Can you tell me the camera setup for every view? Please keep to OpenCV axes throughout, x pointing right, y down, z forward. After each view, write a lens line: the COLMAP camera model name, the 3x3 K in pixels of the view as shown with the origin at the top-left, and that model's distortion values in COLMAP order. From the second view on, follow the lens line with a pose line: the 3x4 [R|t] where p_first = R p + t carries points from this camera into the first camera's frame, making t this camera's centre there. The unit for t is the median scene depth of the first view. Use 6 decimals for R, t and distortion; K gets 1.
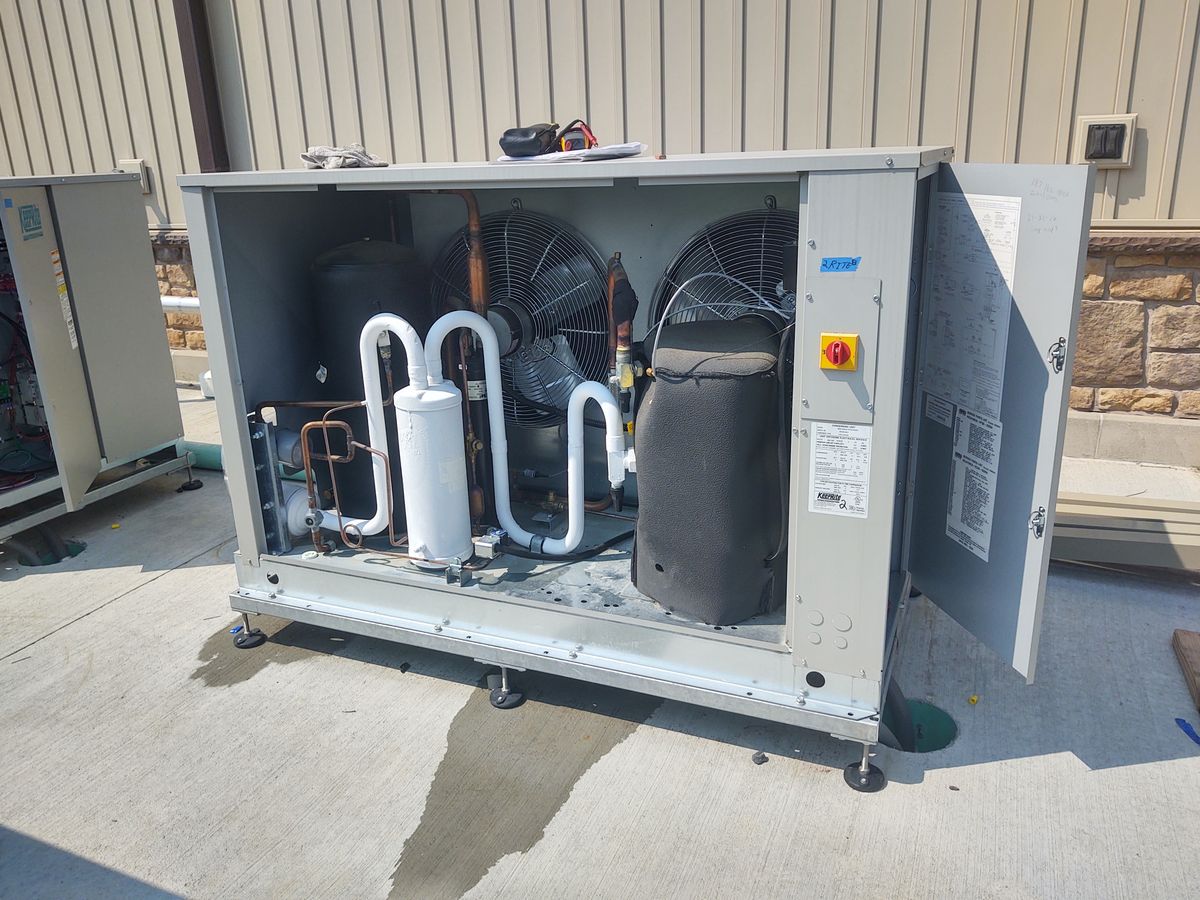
lens RADIAL K [[927.1, 0, 592.0], [0, 927.1, 453.3], [0, 0, 1]] dist [-0.000421, 0.011869]
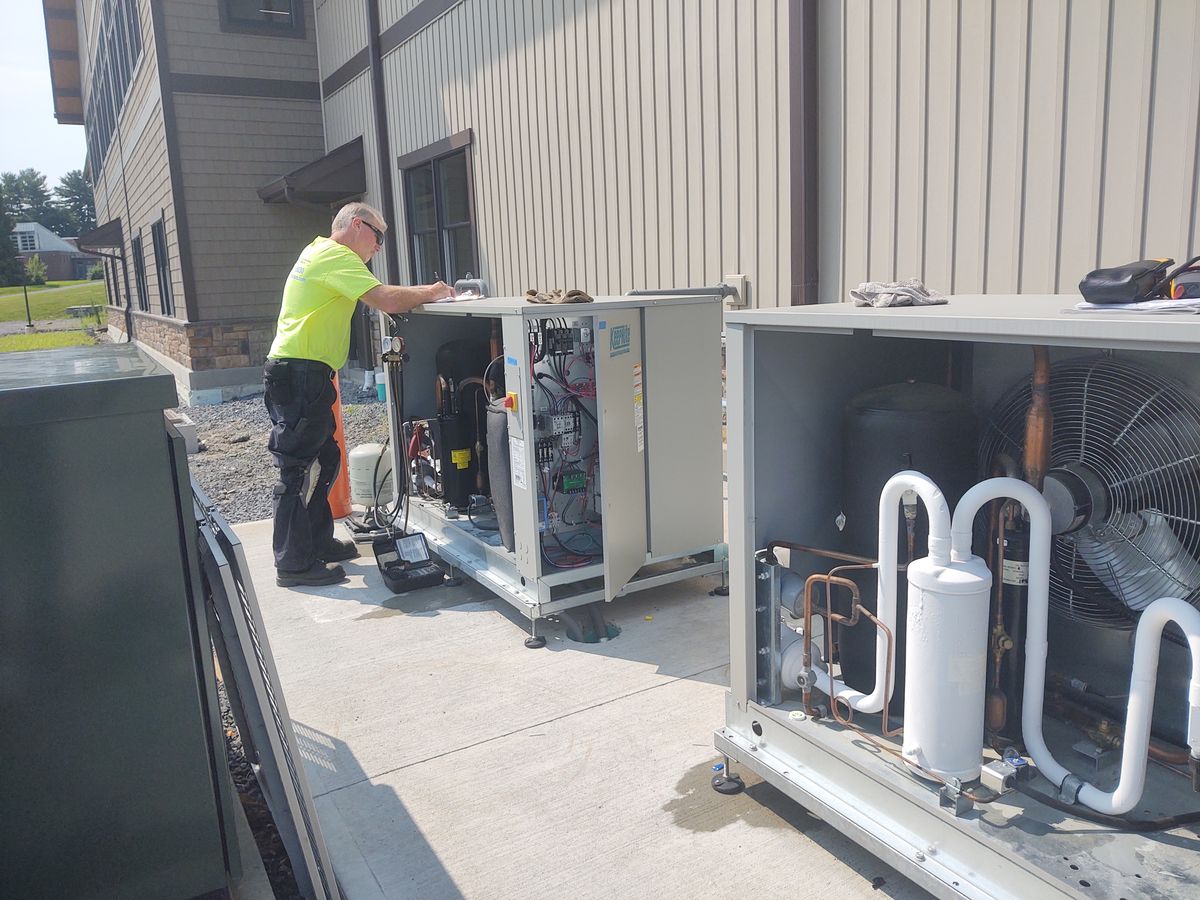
lens RADIAL K [[927.1, 0, 597.4], [0, 927.1, 440.3], [0, 0, 1]] dist [-0.000421, 0.011869]
pose [[0.818591, 0.105318, -0.564639, 0.022686], [-0.171393, 0.983048, -0.065118, -0.064935], [0.548210, 0.150080, 0.822765, 0.101892]]
